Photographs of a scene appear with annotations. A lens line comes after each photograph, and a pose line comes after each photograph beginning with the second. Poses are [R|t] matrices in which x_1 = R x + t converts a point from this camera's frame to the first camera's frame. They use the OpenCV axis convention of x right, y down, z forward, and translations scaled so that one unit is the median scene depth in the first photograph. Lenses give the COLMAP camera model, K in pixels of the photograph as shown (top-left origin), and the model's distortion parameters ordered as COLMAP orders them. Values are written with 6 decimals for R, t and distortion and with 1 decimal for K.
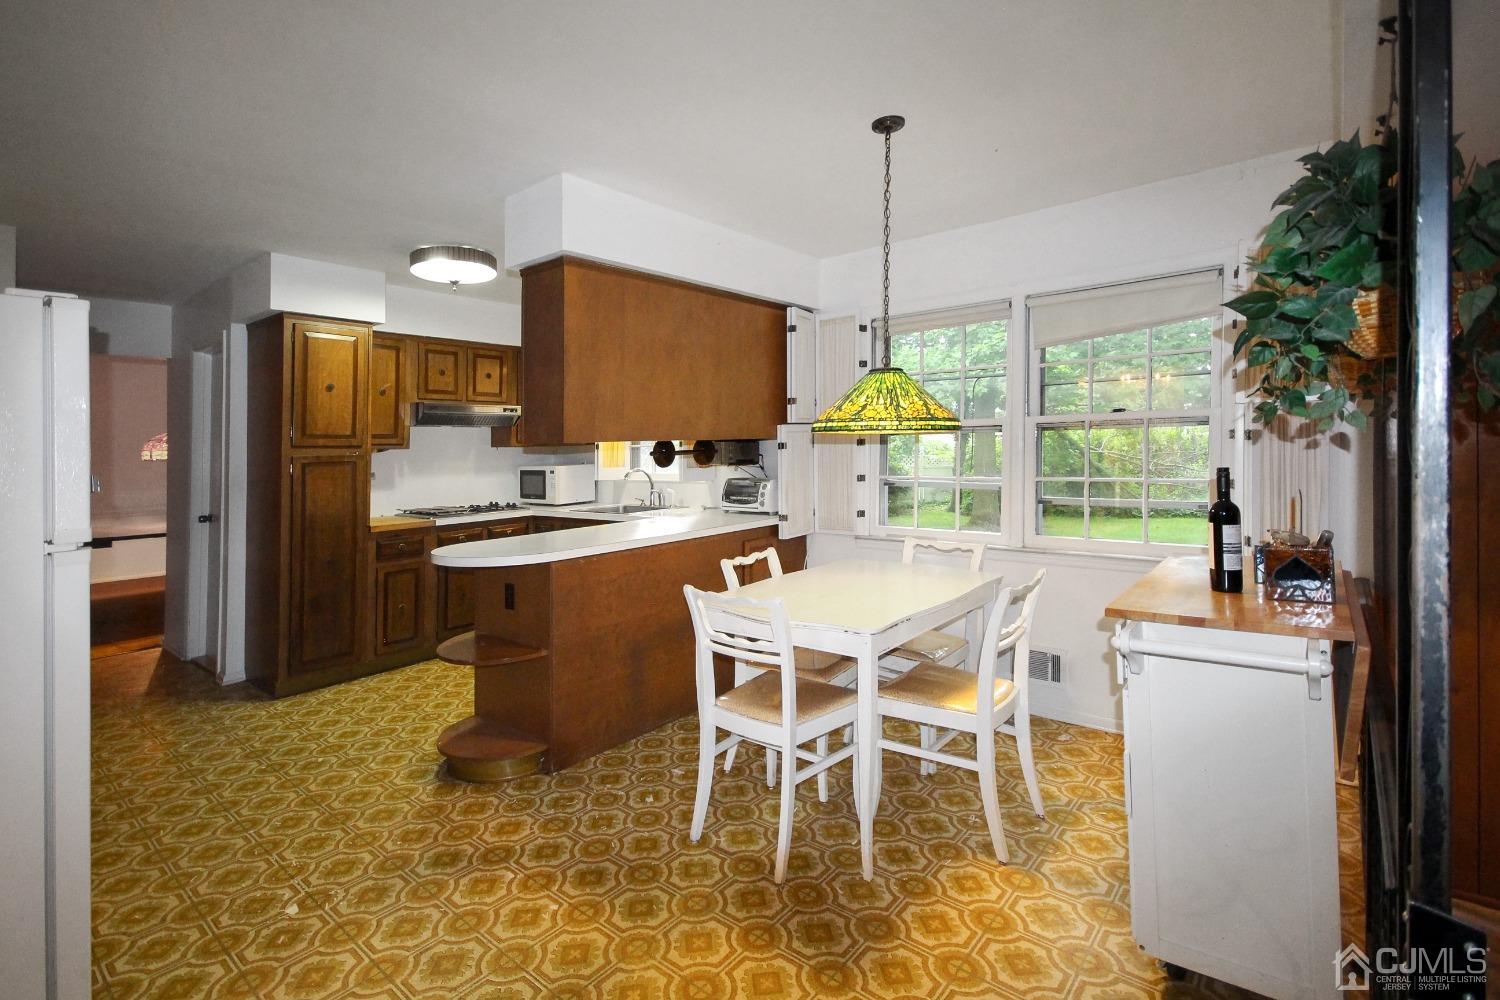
lens RADIAL K [[697.4, 0, 740.7], [0, 697.4, 480.3], [0, 0, 1]] dist [-0.043299, -0.000360]
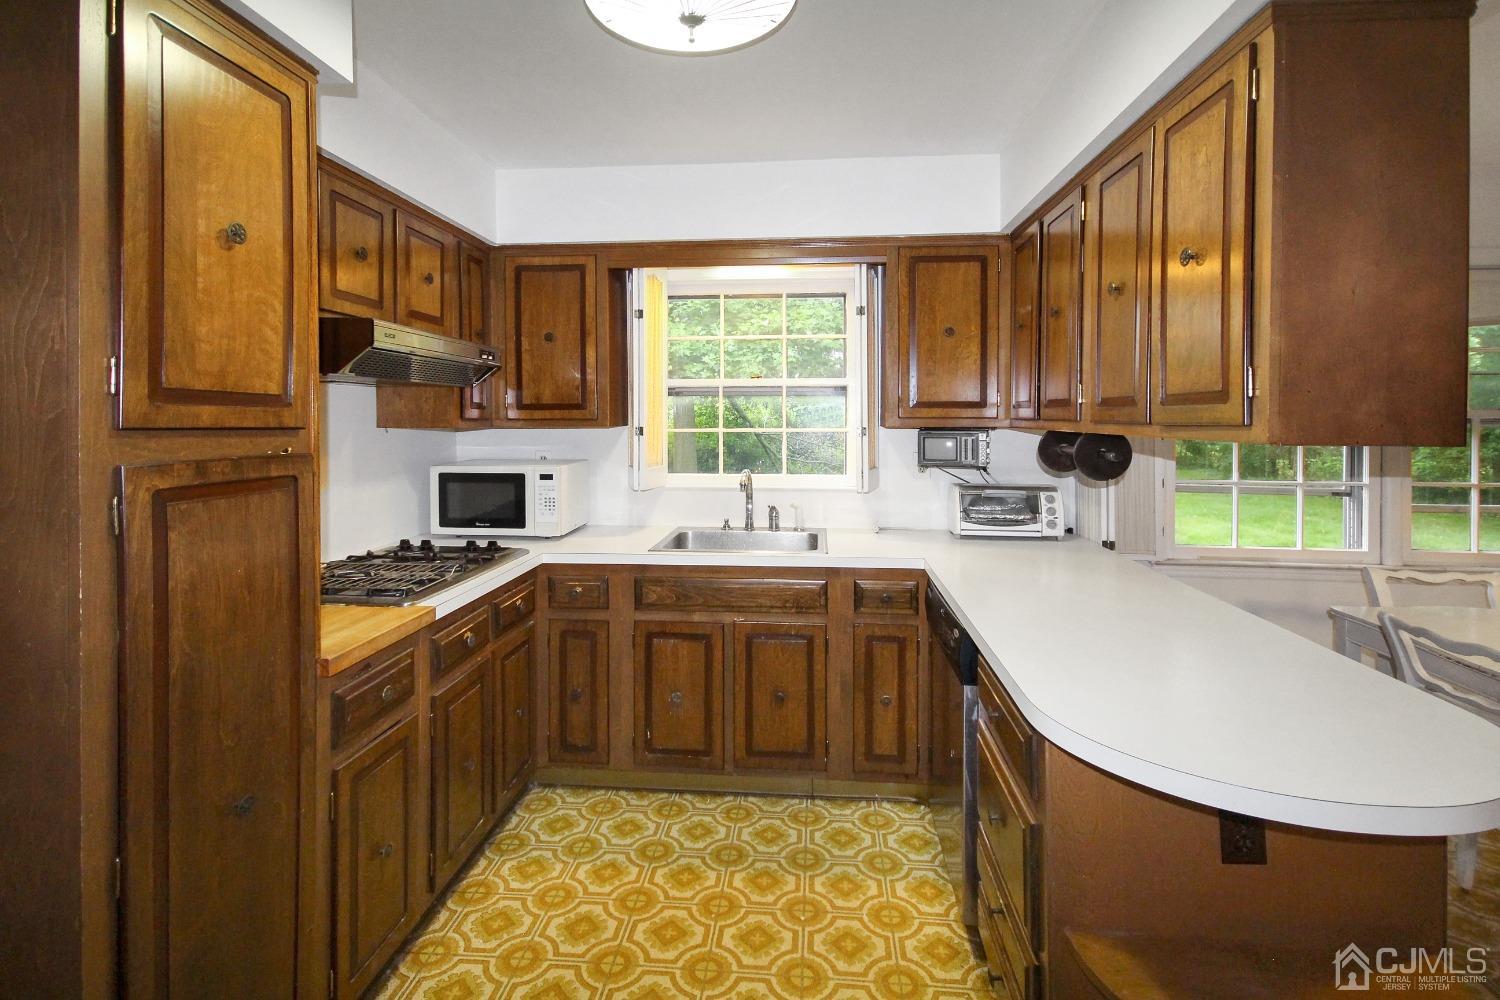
lens RADIAL K [[697.4, 0, 740.7], [0, 697.4, 480.3], [0, 0, 1]] dist [-0.043299, -0.000360]
pose [[0.788370, -0.030242, 0.614457, -0.597393], [0.002541, 0.998943, 0.045905, -0.039790], [-0.615196, -0.034629, 0.787614, 0.613237]]
